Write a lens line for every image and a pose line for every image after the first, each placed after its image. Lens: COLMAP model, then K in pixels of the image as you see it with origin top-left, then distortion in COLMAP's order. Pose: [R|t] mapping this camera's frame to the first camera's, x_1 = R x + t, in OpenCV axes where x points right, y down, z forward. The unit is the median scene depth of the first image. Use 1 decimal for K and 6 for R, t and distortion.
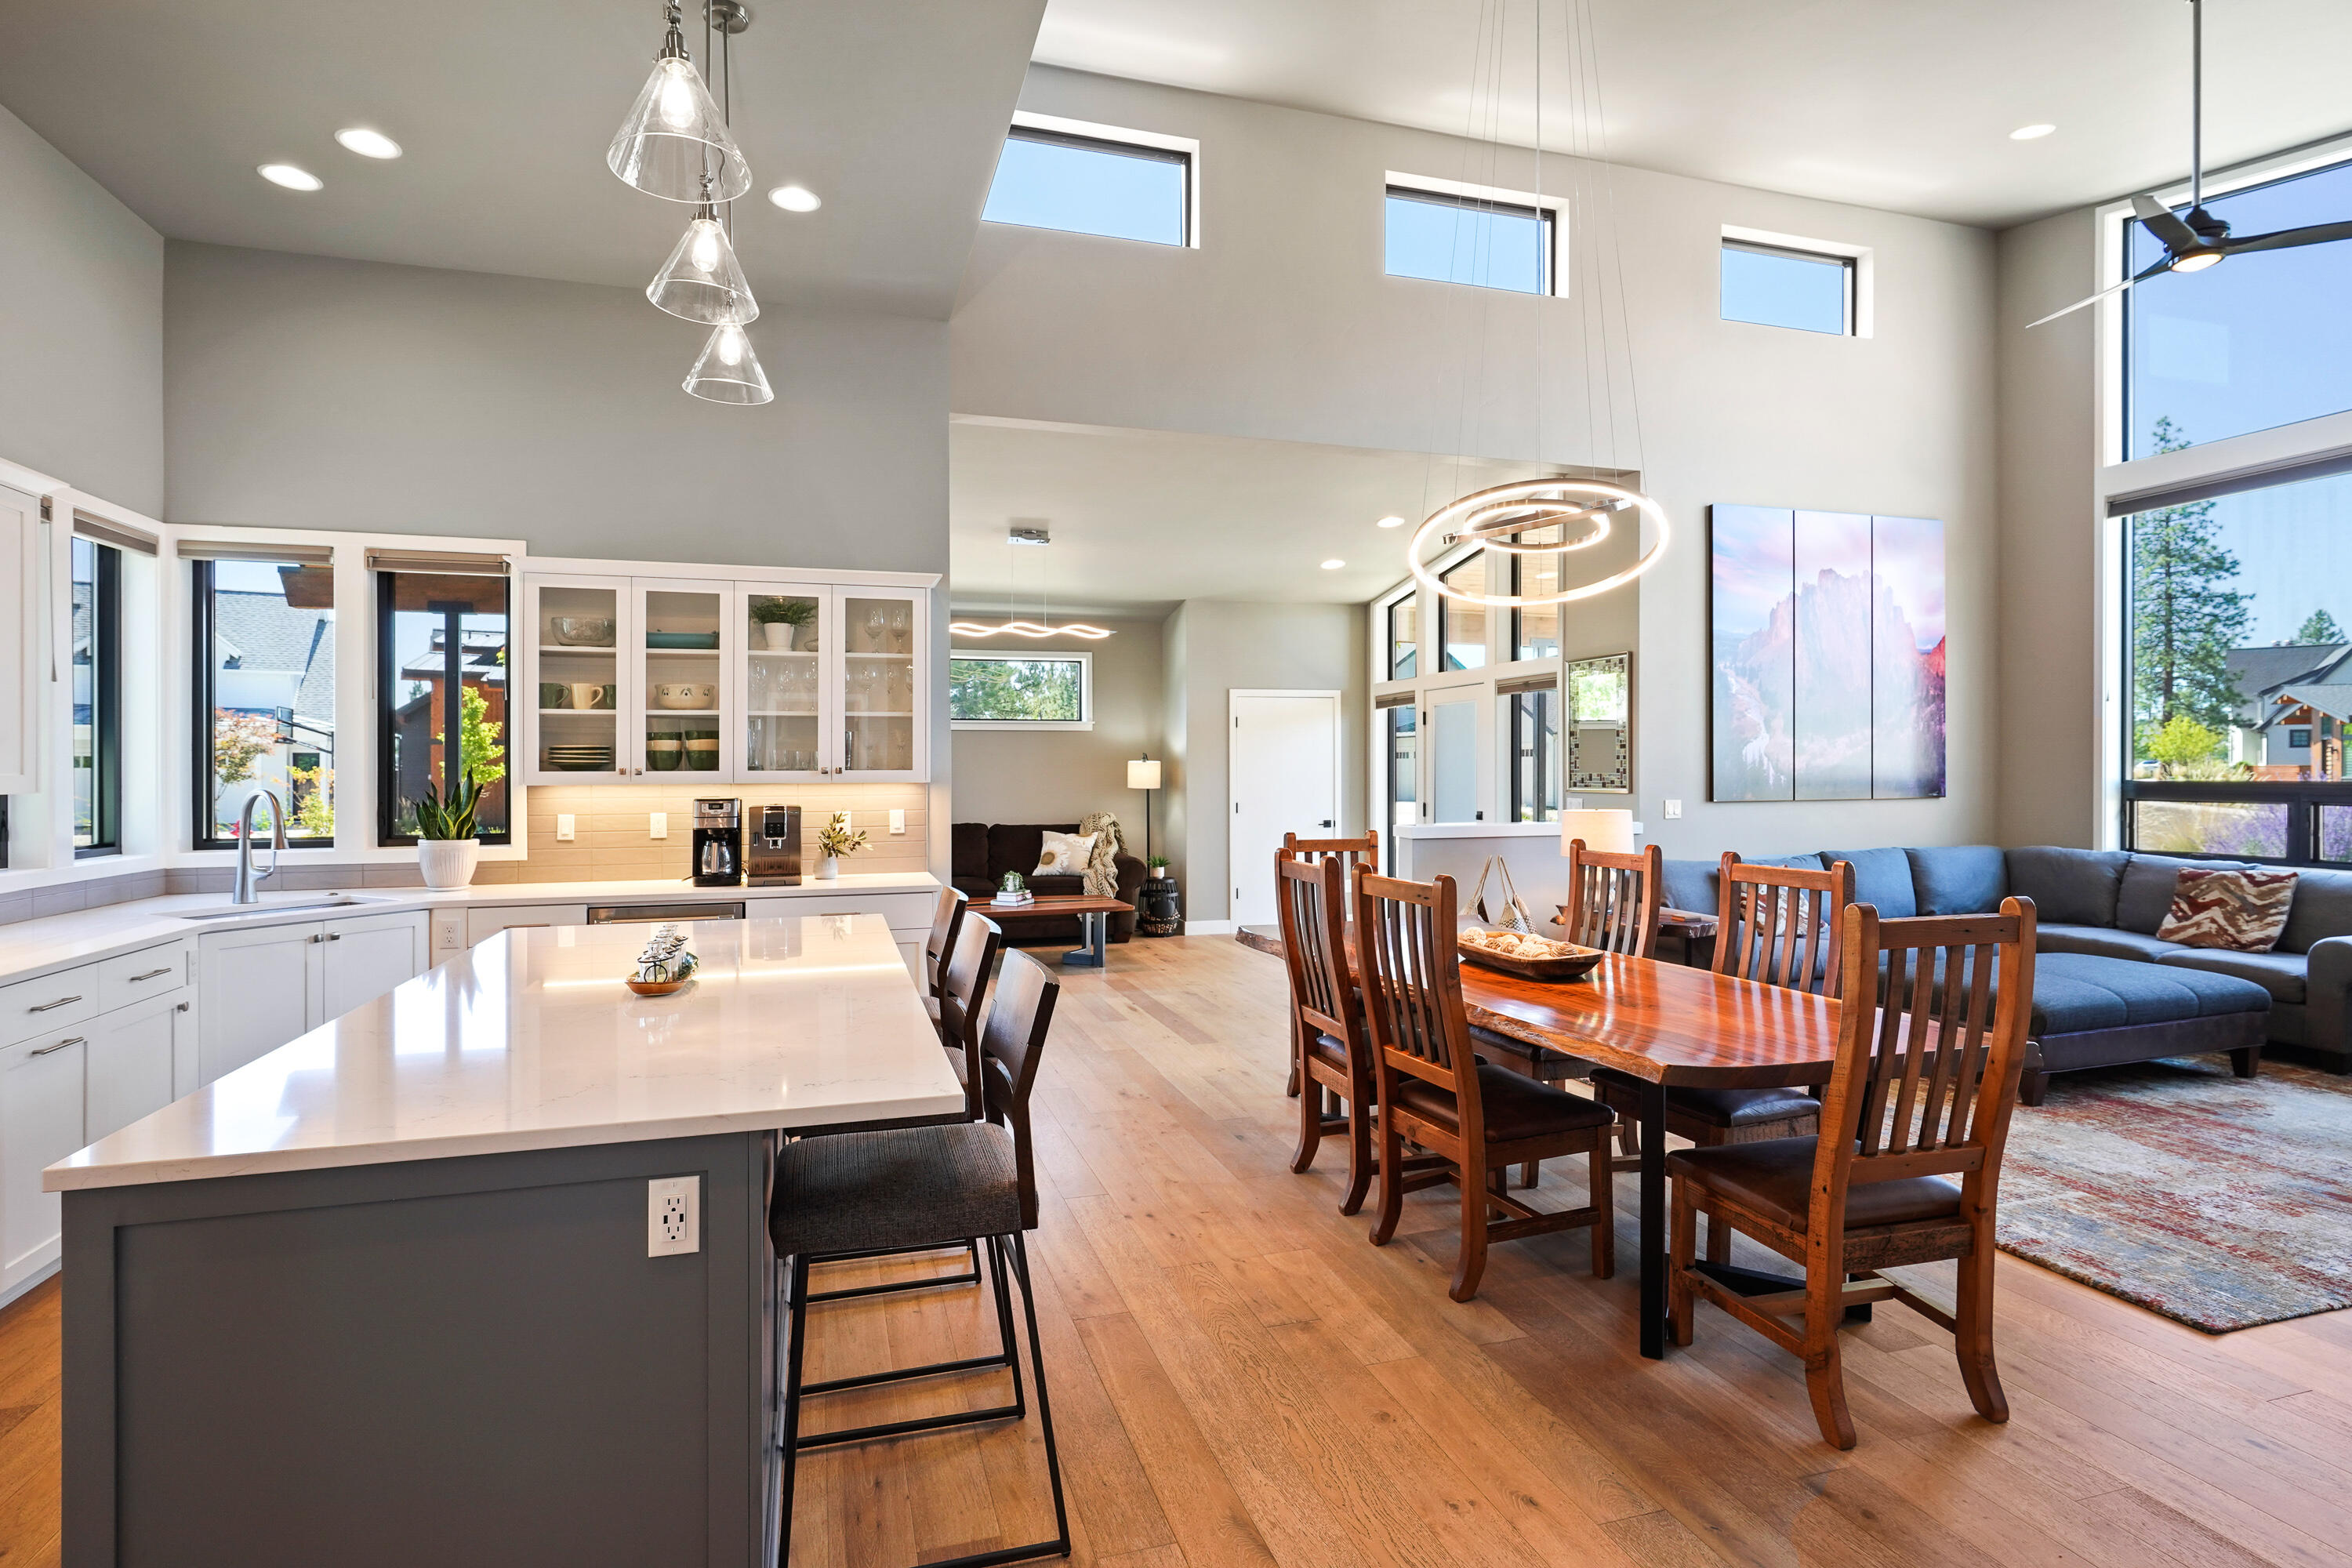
lens RADIAL K [[1145.6, 0, 1162.4], [0, 1145.6, 782.7], [0, 0, 1]] dist [-0.008140, 0.005184]
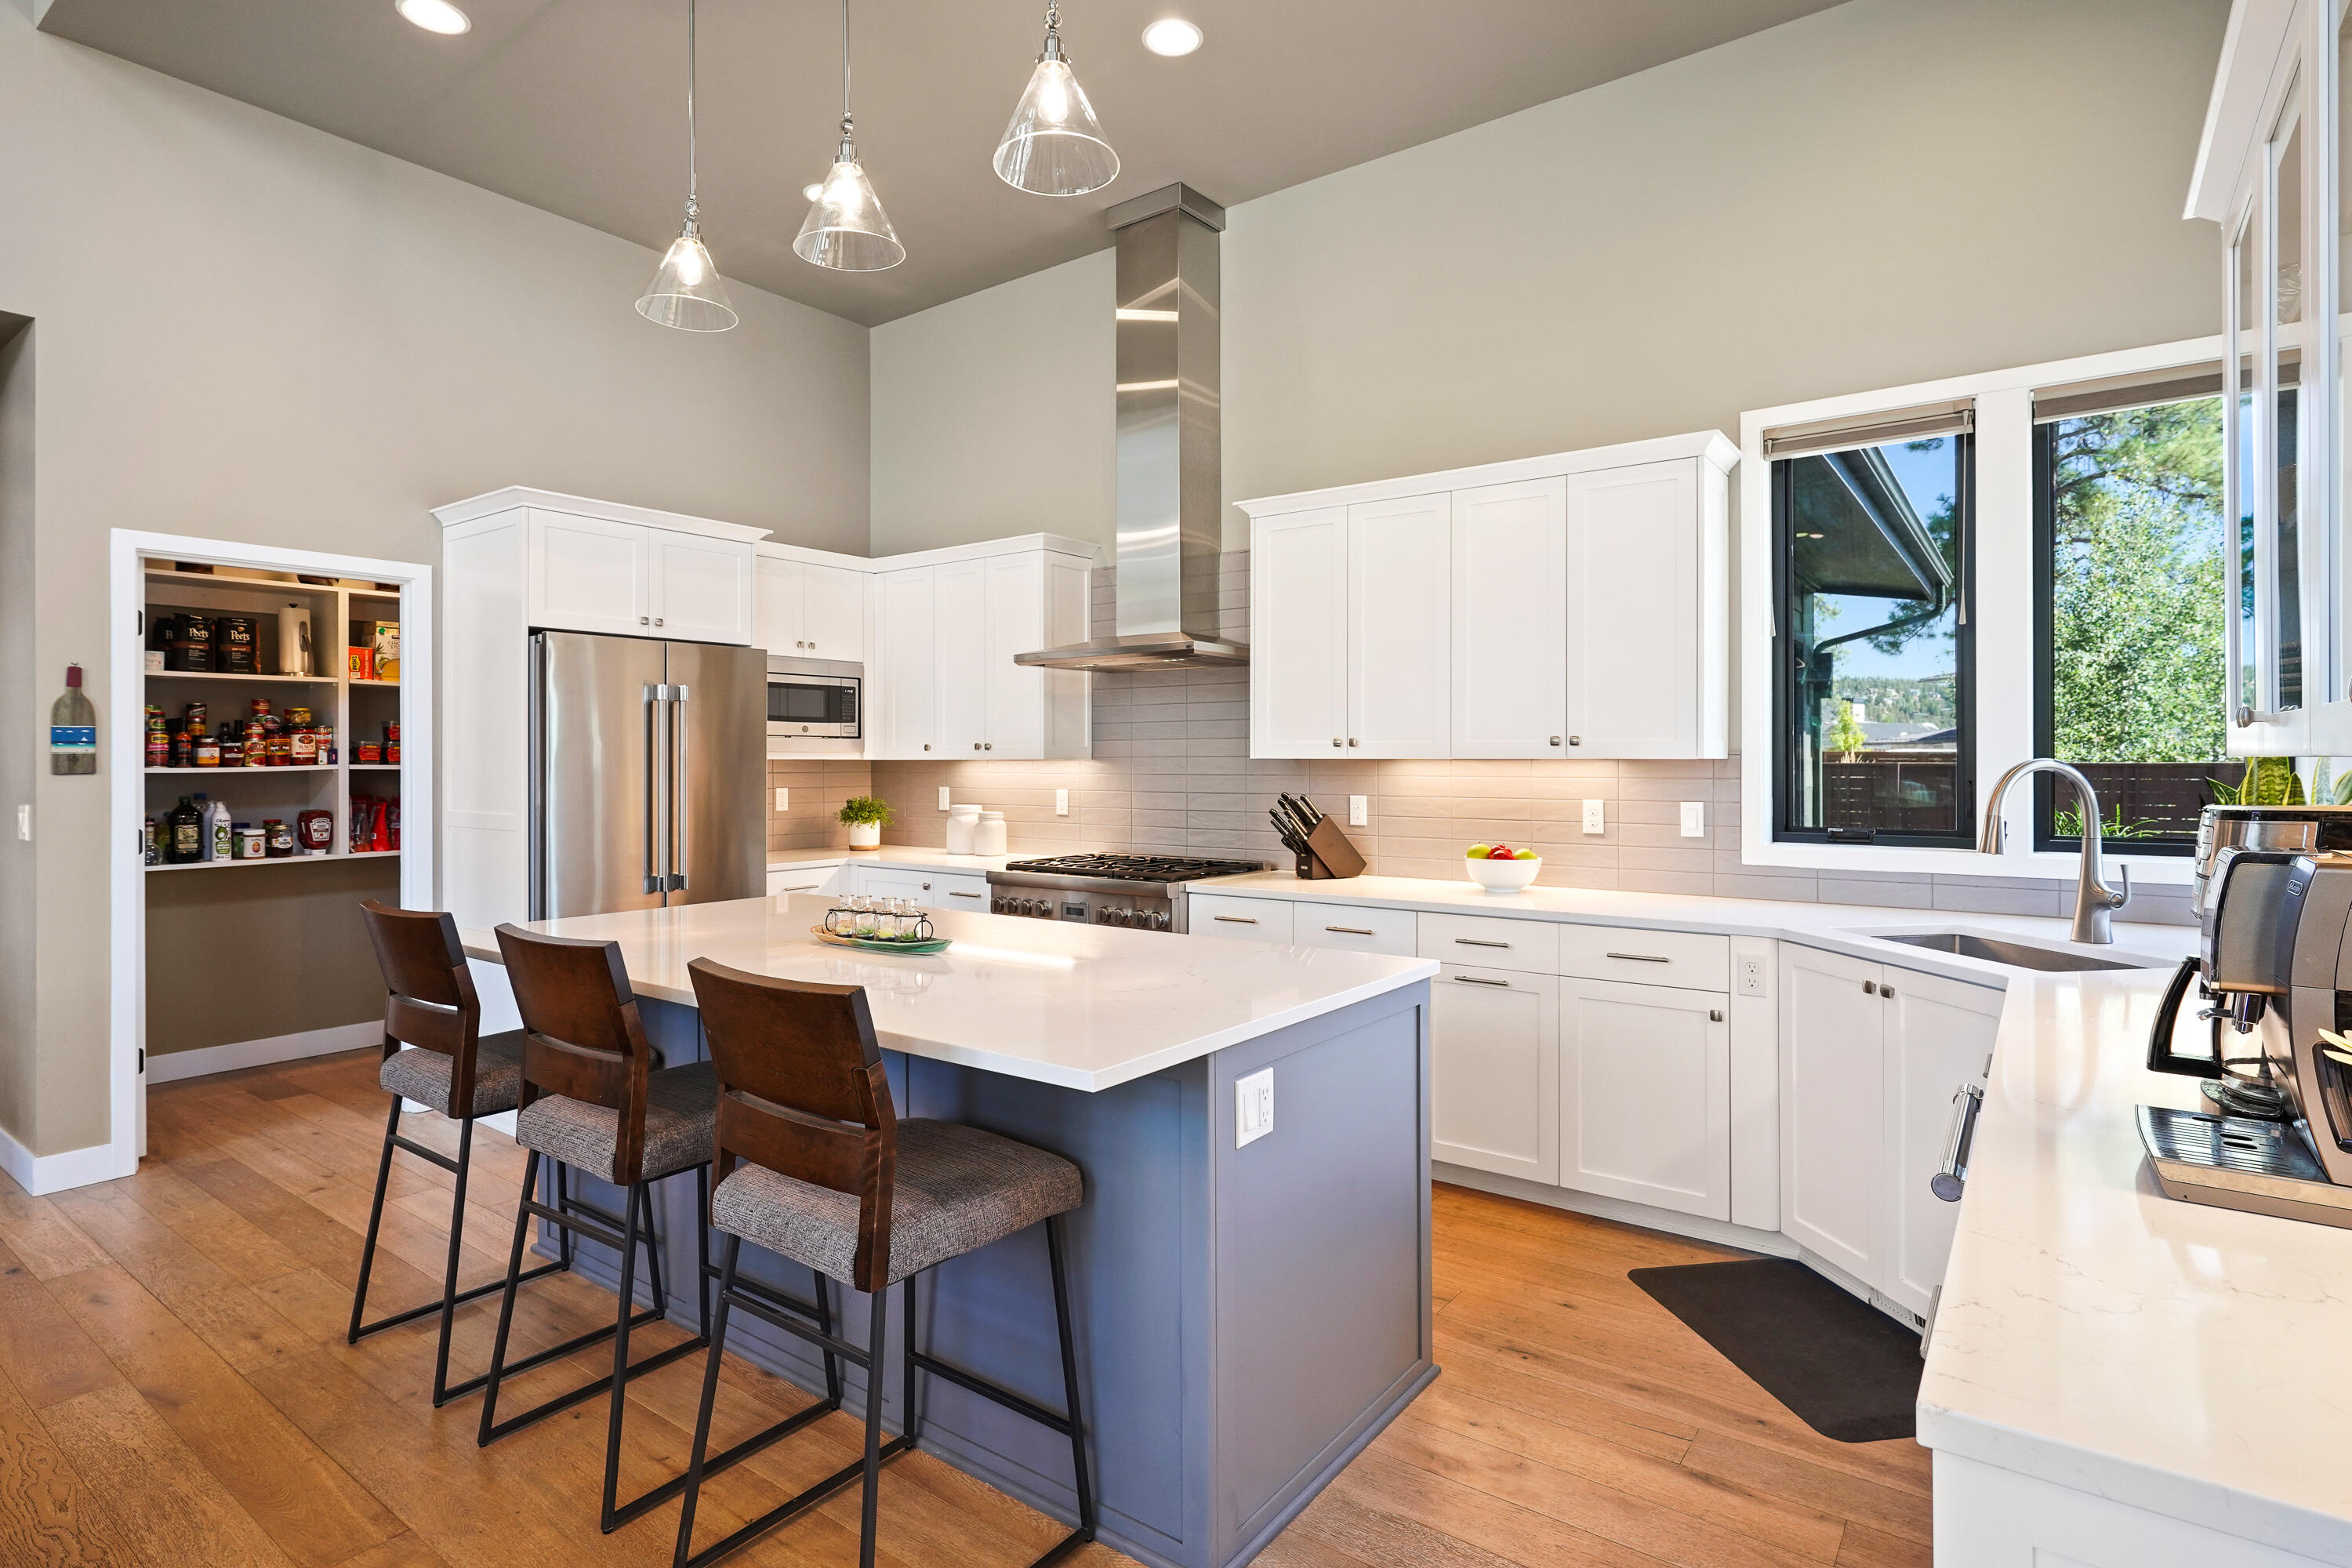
lens RADIAL K [[1189.4, 0, 1178.8], [0, 1189.4, 755.1], [0, 0, 1]] dist [-0.007785, 0.007368]
pose [[-0.802042, 0.004690, -0.597250, -0.011119], [-0.000194, 0.999967, 0.008112, -0.000819], [0.597268, 0.006622, -0.802014, 0.857057]]
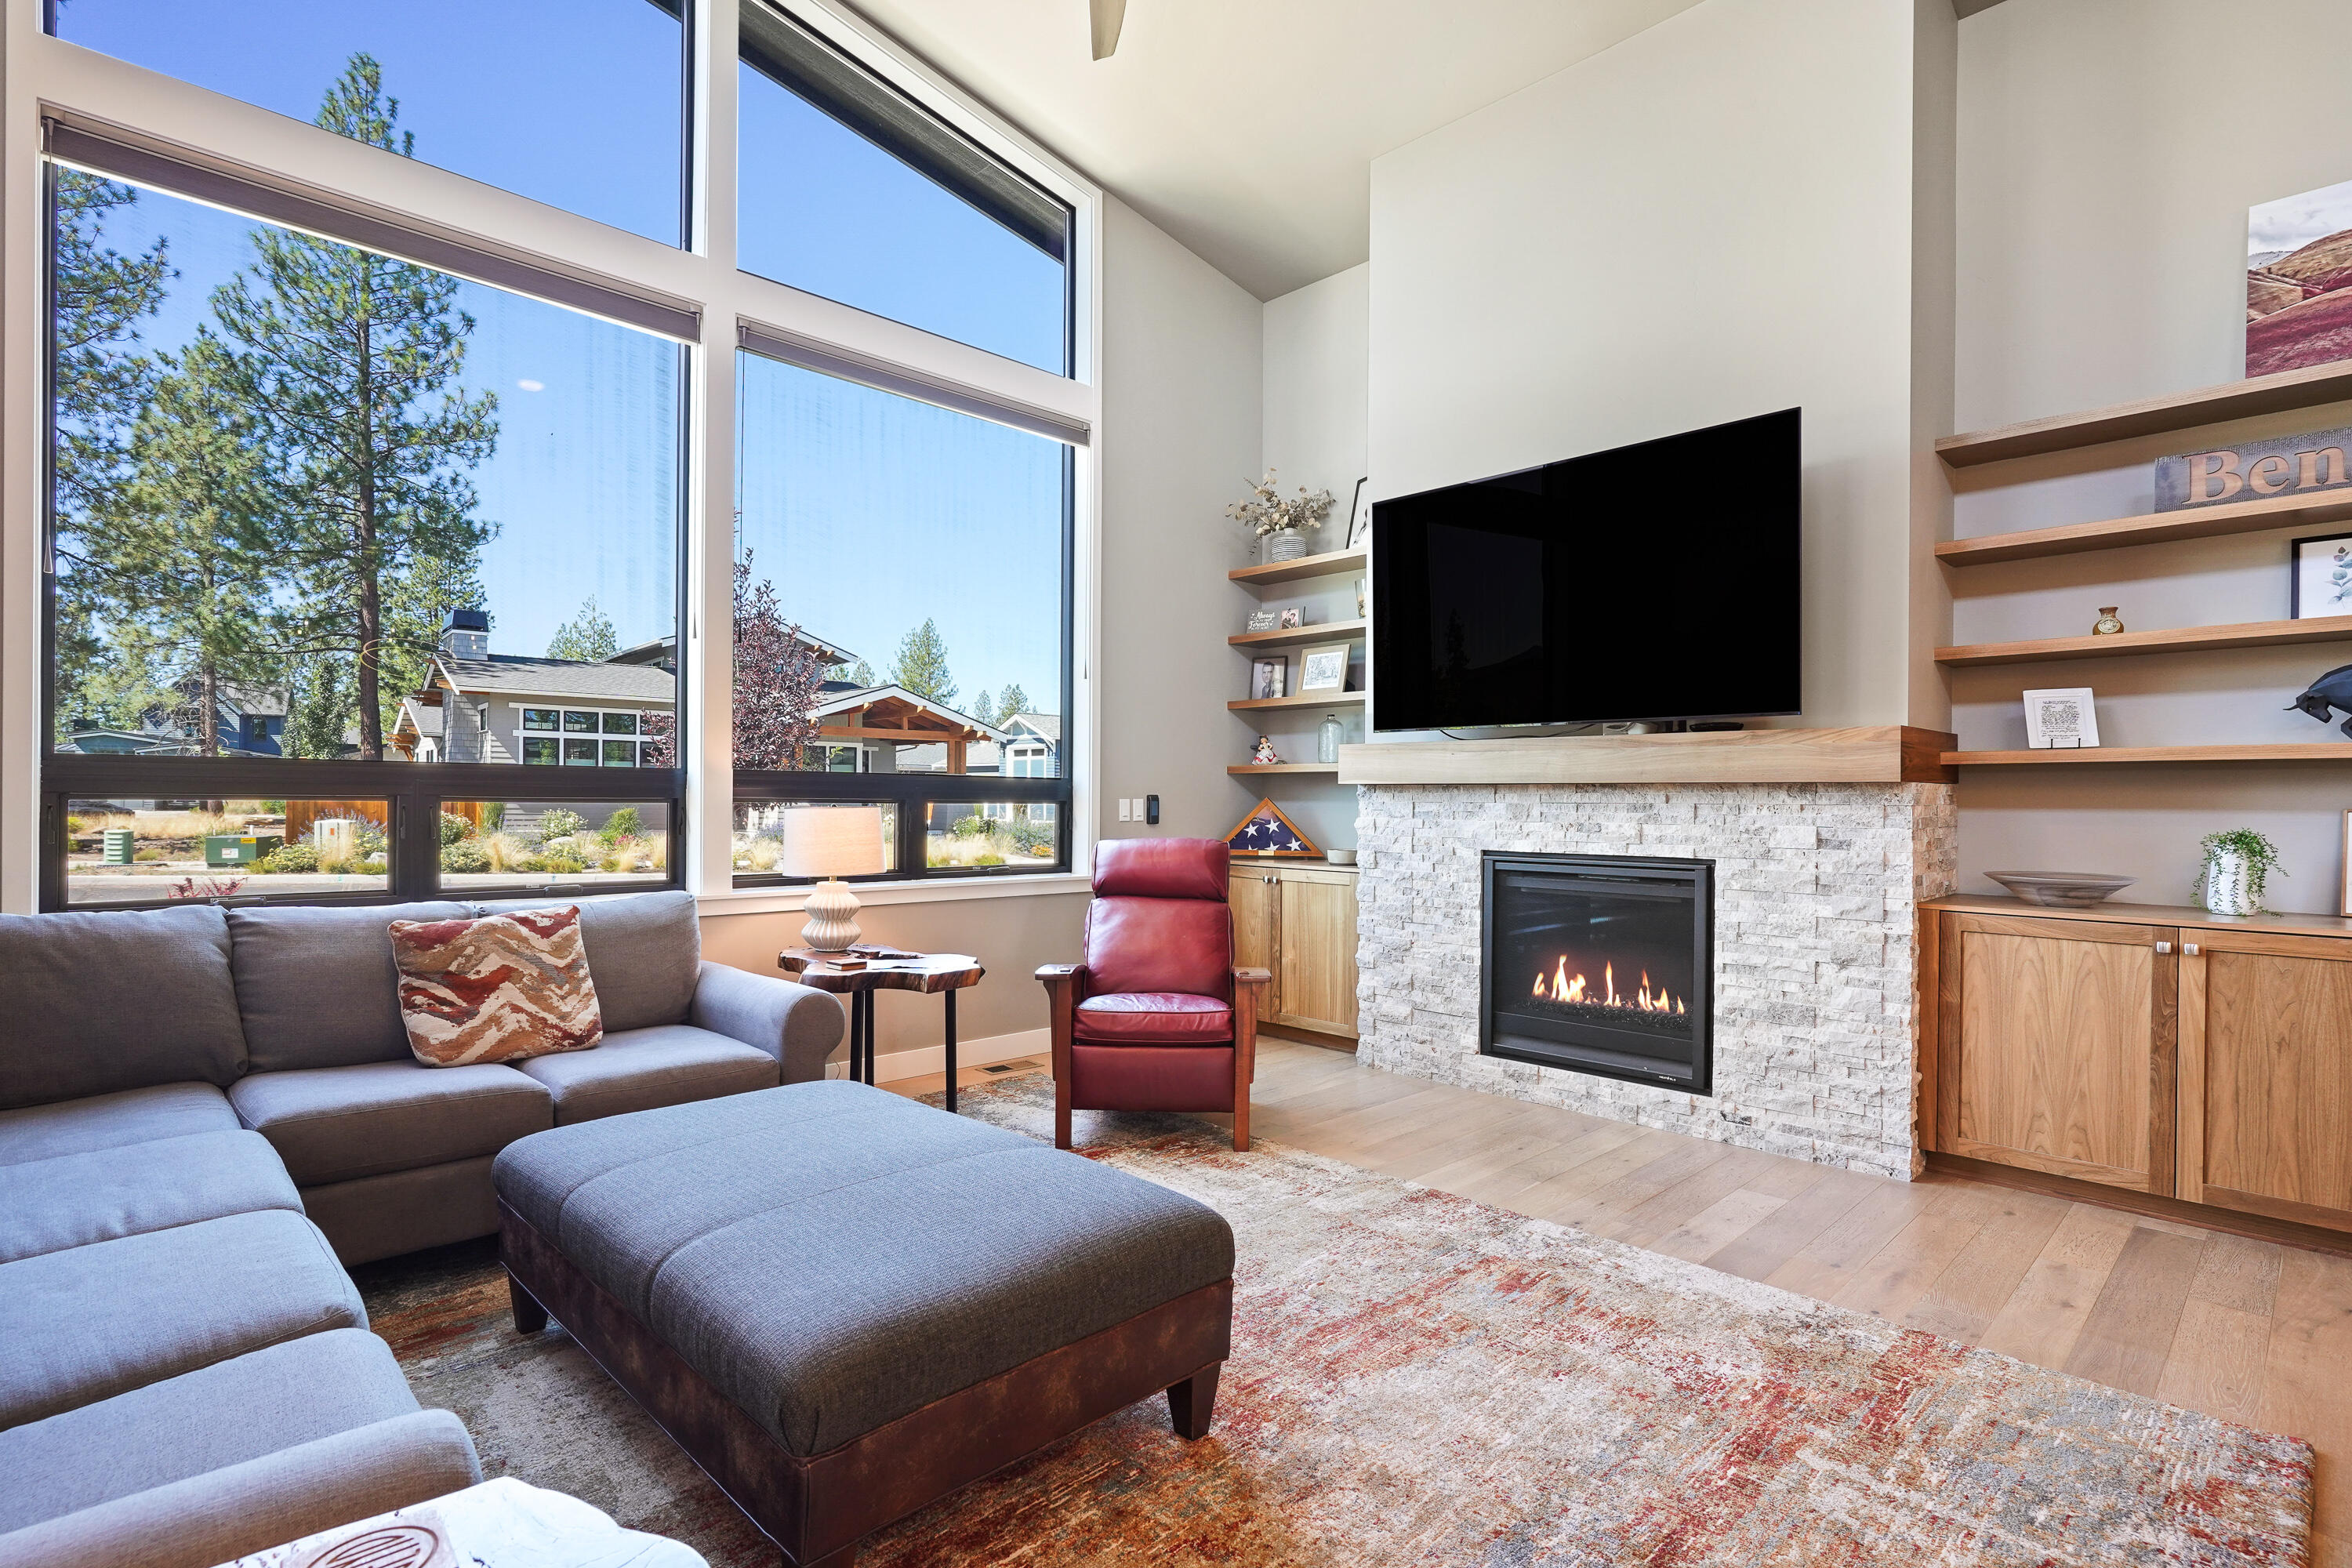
lens RADIAL K [[1145.6, 0, 1178.8], [0, 1145.6, 802.7], [0, 0, 1]] dist [-0.008140, 0.005184]
pose [[-0.464059, 0.000096, 0.885804, 0.262630], [0.001963, 0.999998, 0.000920, 0.020413], [-0.885802, 0.002166, -0.464058, 0.901975]]
